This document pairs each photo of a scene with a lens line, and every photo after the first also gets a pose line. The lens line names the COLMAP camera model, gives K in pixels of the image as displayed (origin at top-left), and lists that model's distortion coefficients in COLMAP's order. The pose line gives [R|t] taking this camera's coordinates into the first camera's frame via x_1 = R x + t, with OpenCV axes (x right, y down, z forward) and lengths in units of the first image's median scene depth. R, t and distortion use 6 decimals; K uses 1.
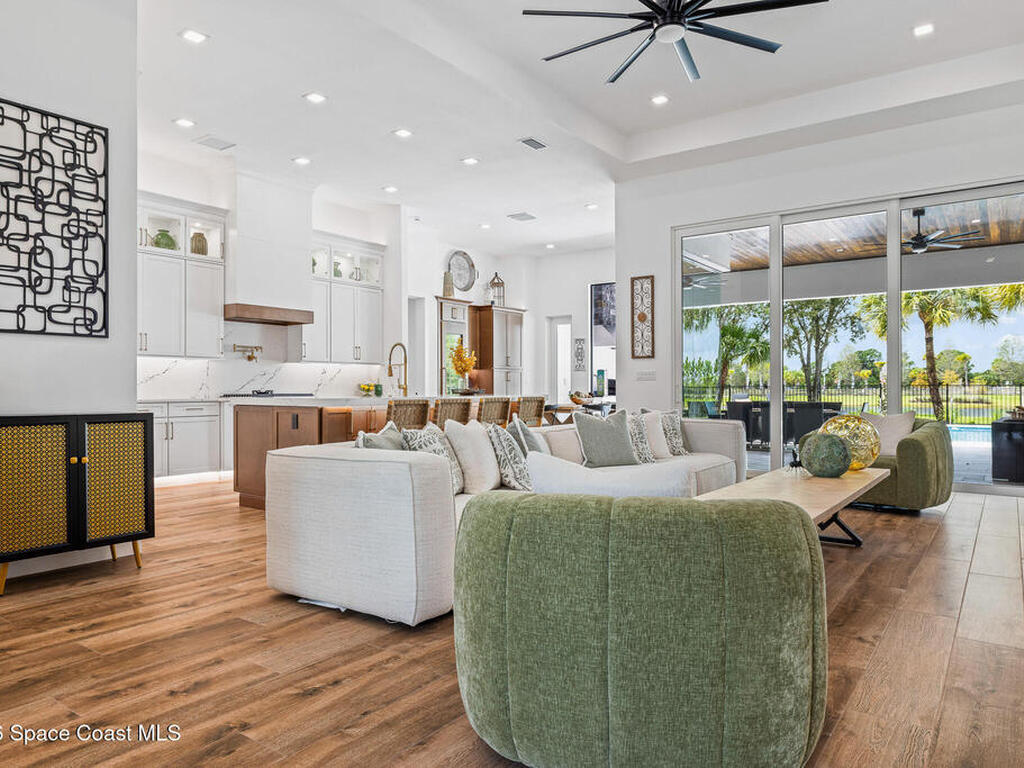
lens RADIAL K [[698.6, 0, 512.0], [0, 698.6, 384.0], [0, 0, 1]] dist [0.005524, 0.002445]
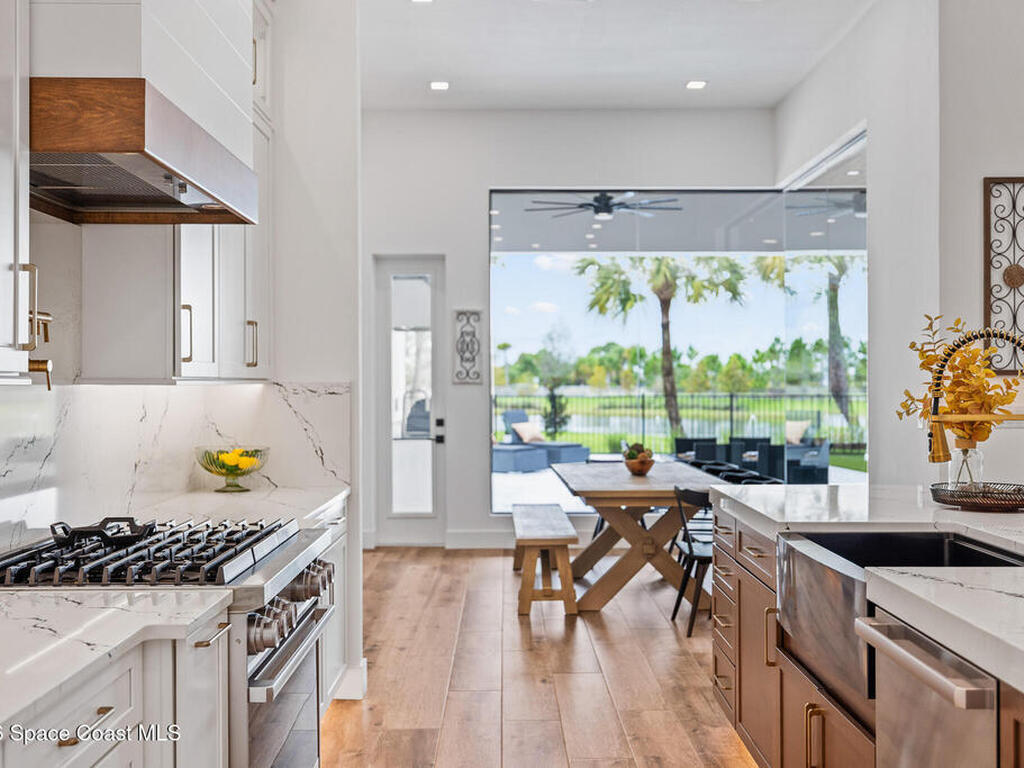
lens RADIAL K [[1124.5, 0, 512.0], [0, 1124.5, 384.0], [0, 0, 1]] dist [0.003028, 0.000327]
pose [[0.801279, -0.000470, 0.598291, -0.308502], [-0.002088, 0.999991, 0.003581, -0.022788], [-0.598288, -0.004118, 0.801271, 0.439318]]
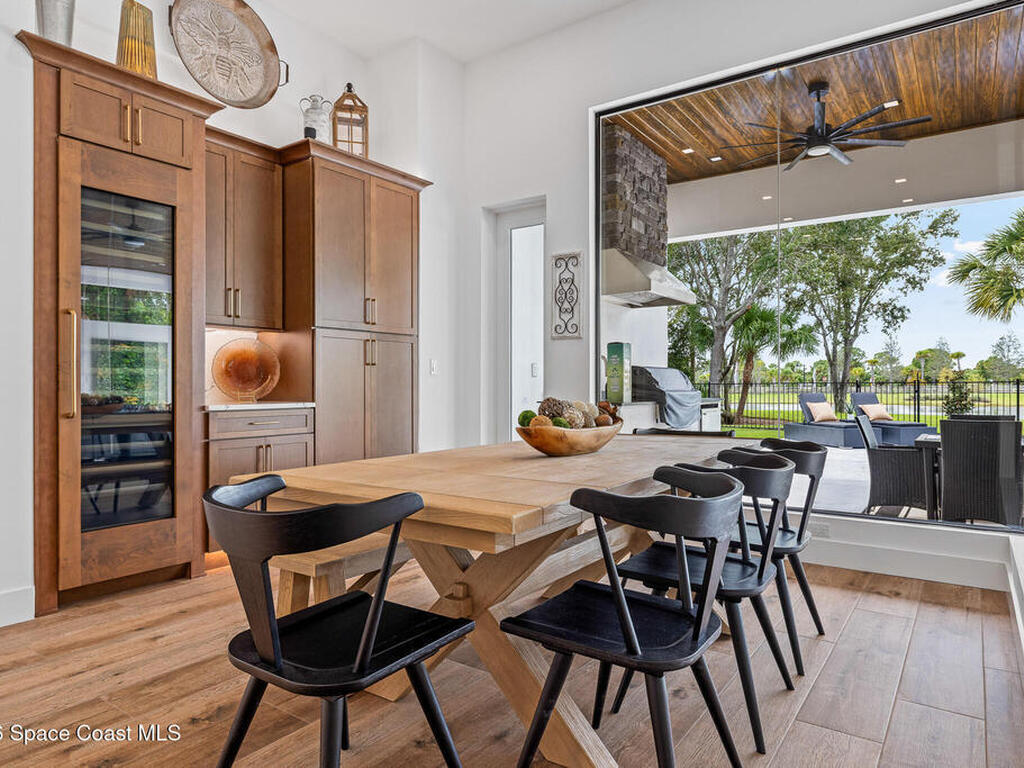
lens RADIAL K [[641.4, 0, 512.0], [0, 641.4, 384.0], [0, 0, 1]] dist [0.002453, 0.001874]
pose [[0.999972, 0.002836, 0.006866, 0.067427], [-0.002865, 0.999987, 0.004300, 0.003891], [-0.006853, -0.004320, 0.999967, 0.674272]]
